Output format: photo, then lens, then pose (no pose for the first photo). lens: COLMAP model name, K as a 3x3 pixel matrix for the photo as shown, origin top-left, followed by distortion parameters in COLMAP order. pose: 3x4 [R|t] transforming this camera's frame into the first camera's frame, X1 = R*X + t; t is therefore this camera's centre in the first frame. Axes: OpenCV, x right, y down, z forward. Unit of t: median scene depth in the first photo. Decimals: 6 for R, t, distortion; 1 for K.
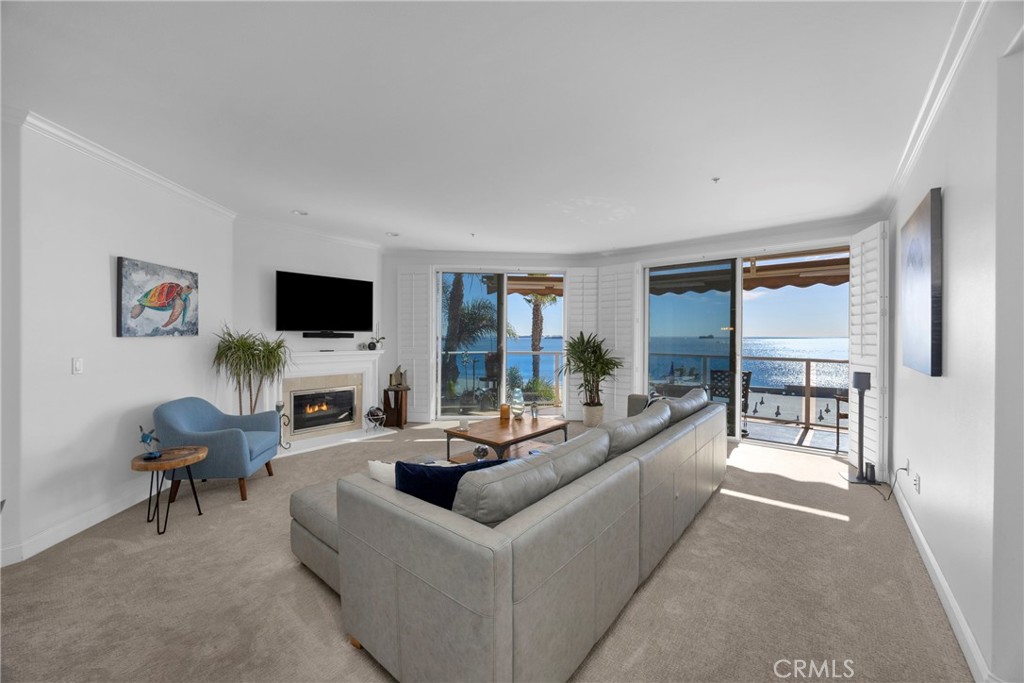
lens RADIAL K [[393.8, 0, 512.0], [0, 393.8, 341.5], [0, 0, 1]] dist [0.001169, 0.000286]
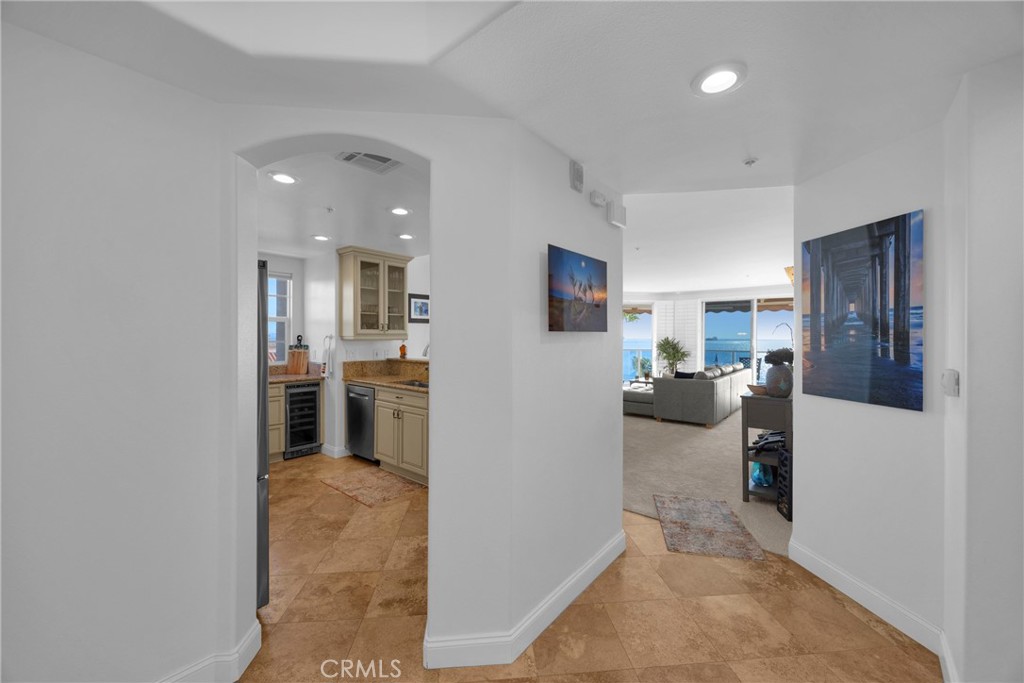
lens RADIAL K [[413.5, 0, 506.6], [0, 413.5, 343.2], [0, 0, 1]] dist [0.001492, 0.000572]
pose [[0.999998, -0.000911, -0.001857, -0.595070], [0.000909, 0.999999, -0.000951, 0.005759], [0.001858, 0.000949, 0.999998, -0.959837]]
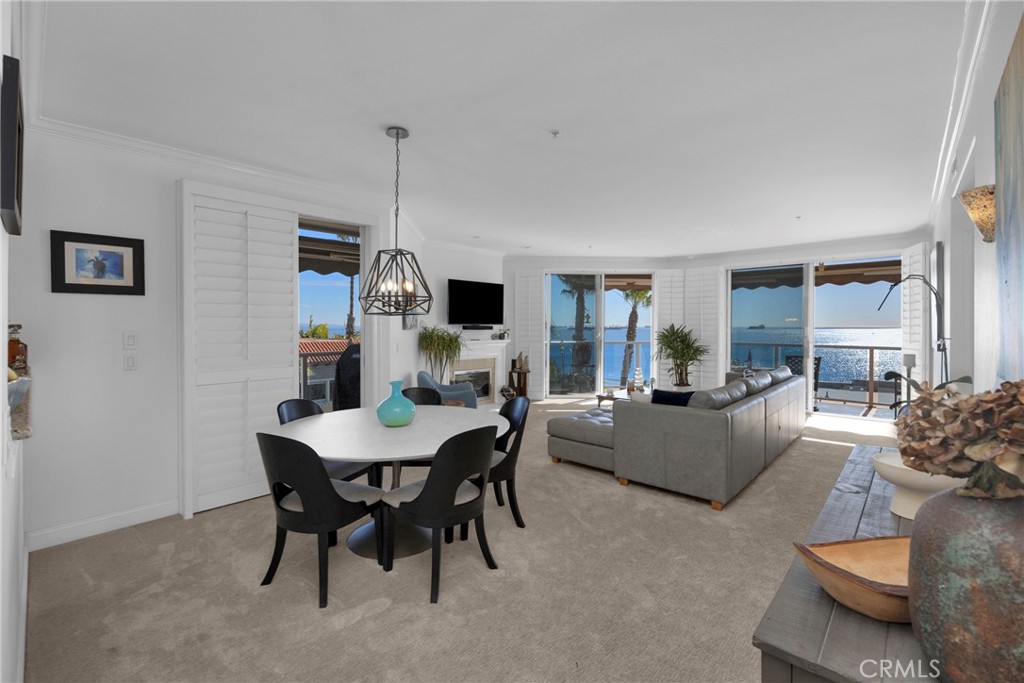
lens RADIAL K [[448.6, 0, 504.0], [0, 448.6, 333.6], [0, 0, 1]] dist [-0.002194, -0.000316]
pose [[0.998436, -0.002412, -0.055863, -0.272512], [0.002478, 0.999996, 0.001108, 0.001944], [0.055860, -0.001245, 0.998438, -0.404089]]
